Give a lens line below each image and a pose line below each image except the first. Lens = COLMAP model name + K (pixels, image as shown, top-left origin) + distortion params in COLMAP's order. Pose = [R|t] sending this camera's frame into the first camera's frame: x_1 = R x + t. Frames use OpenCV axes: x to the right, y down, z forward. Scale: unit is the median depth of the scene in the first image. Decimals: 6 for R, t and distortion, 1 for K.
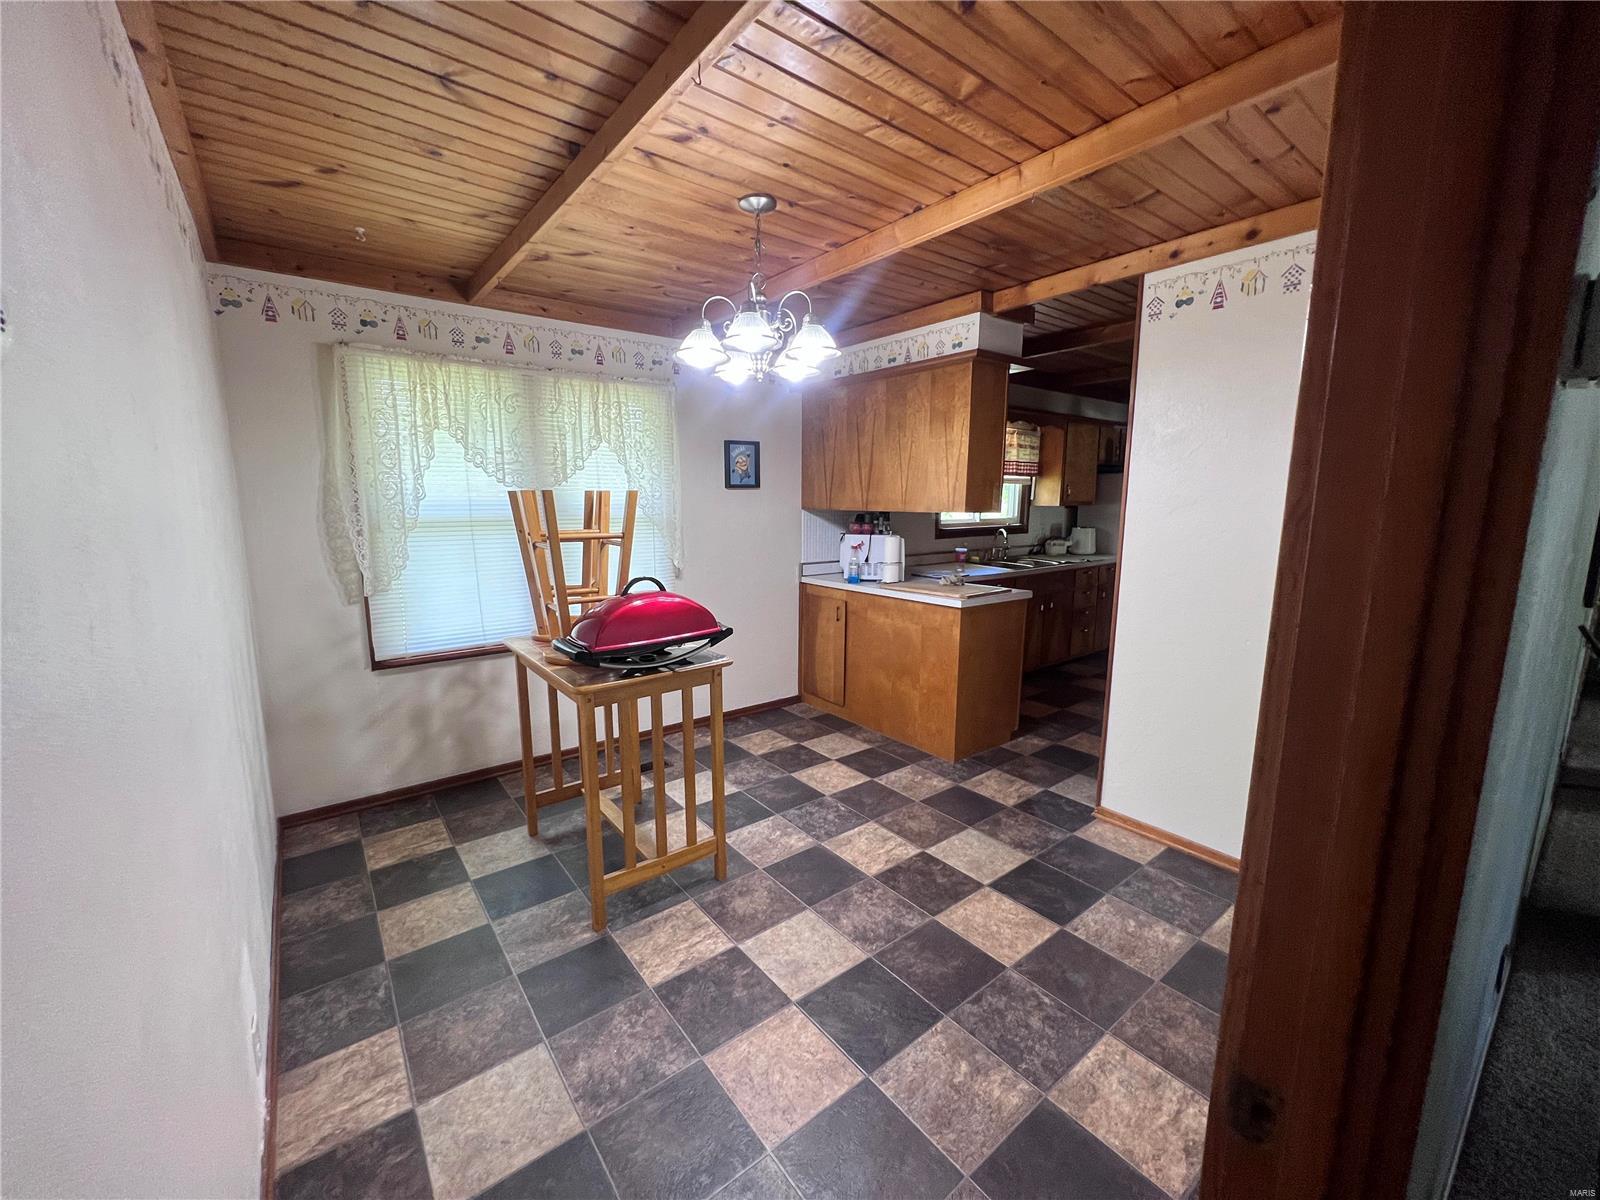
lens RADIAL K [[640.3, 0, 795.4], [0, 640.3, 598.0], [0, 0, 1]] dist [-0.003913, 0.000482]
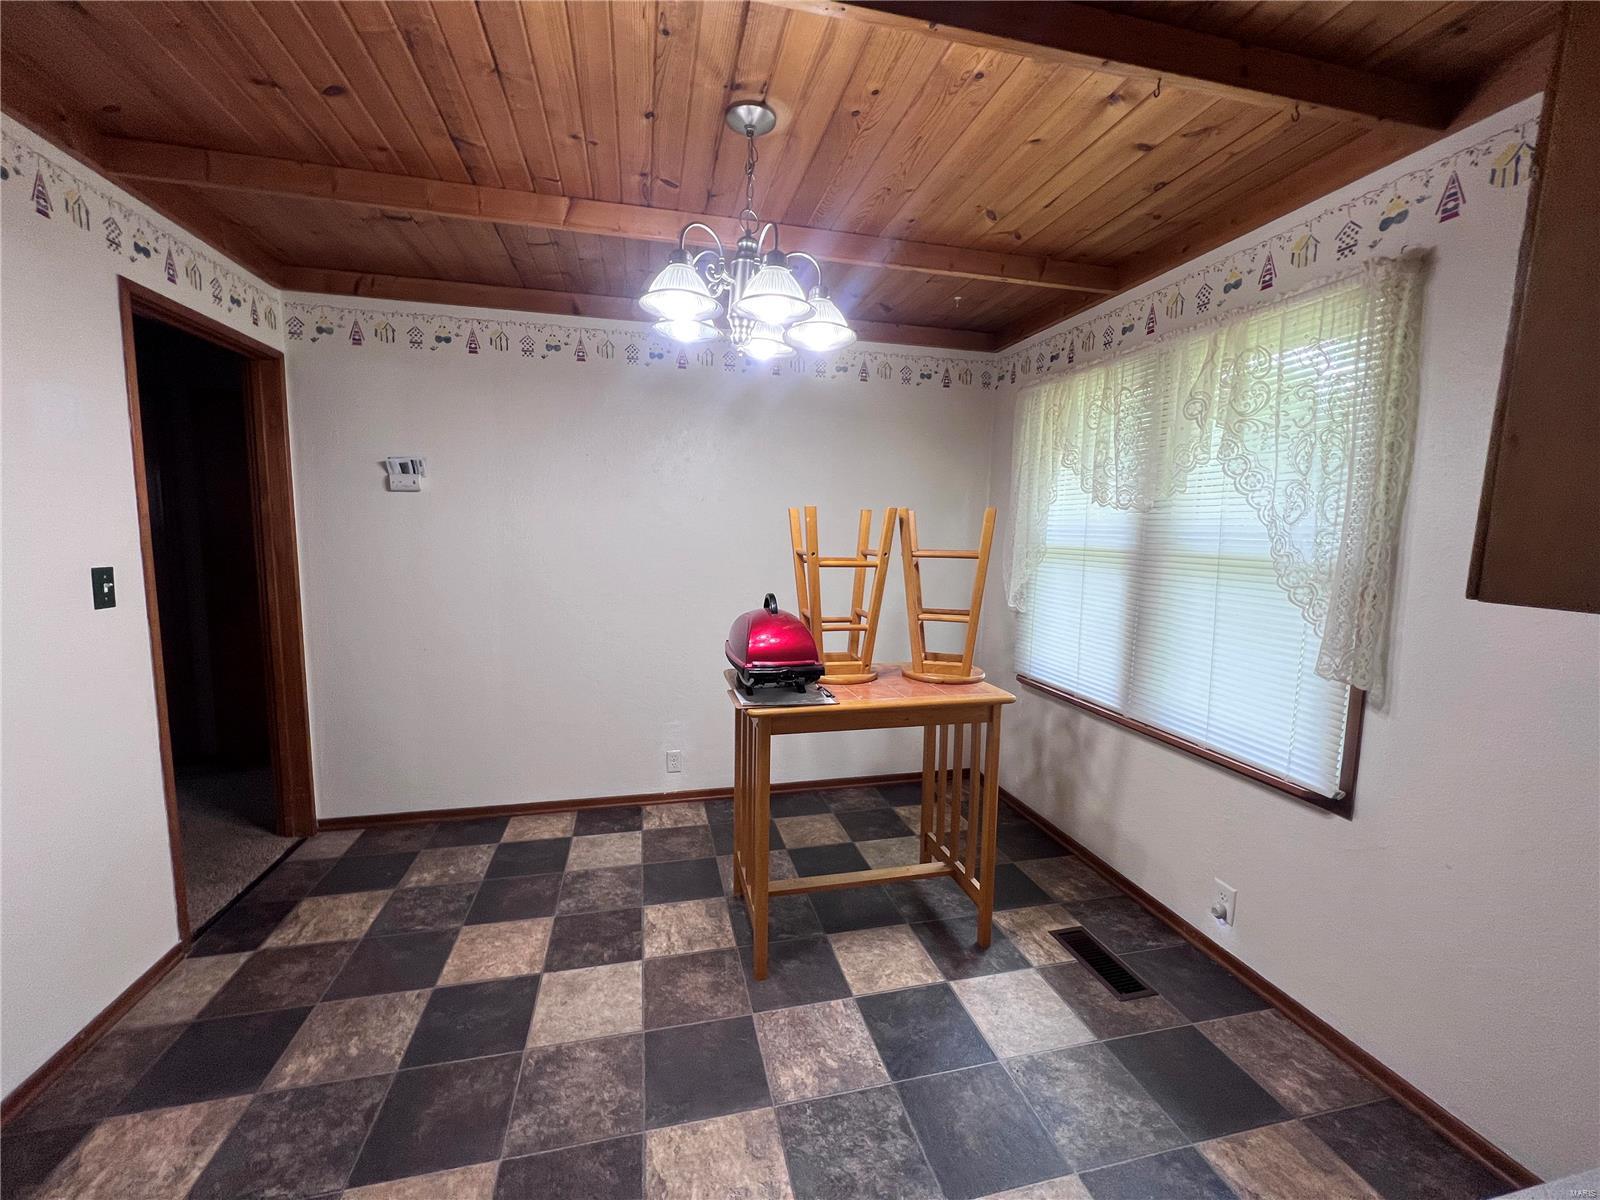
lens RADIAL K [[640.3, 0, 795.4], [0, 640.3, 598.0], [0, 0, 1]] dist [-0.003913, 0.000482]
pose [[-0.411830, 0.087125, -0.907086, 0.609144], [-0.164496, 0.971959, 0.168039, -0.188325], [0.896291, 0.218415, -0.385950, 1.363488]]
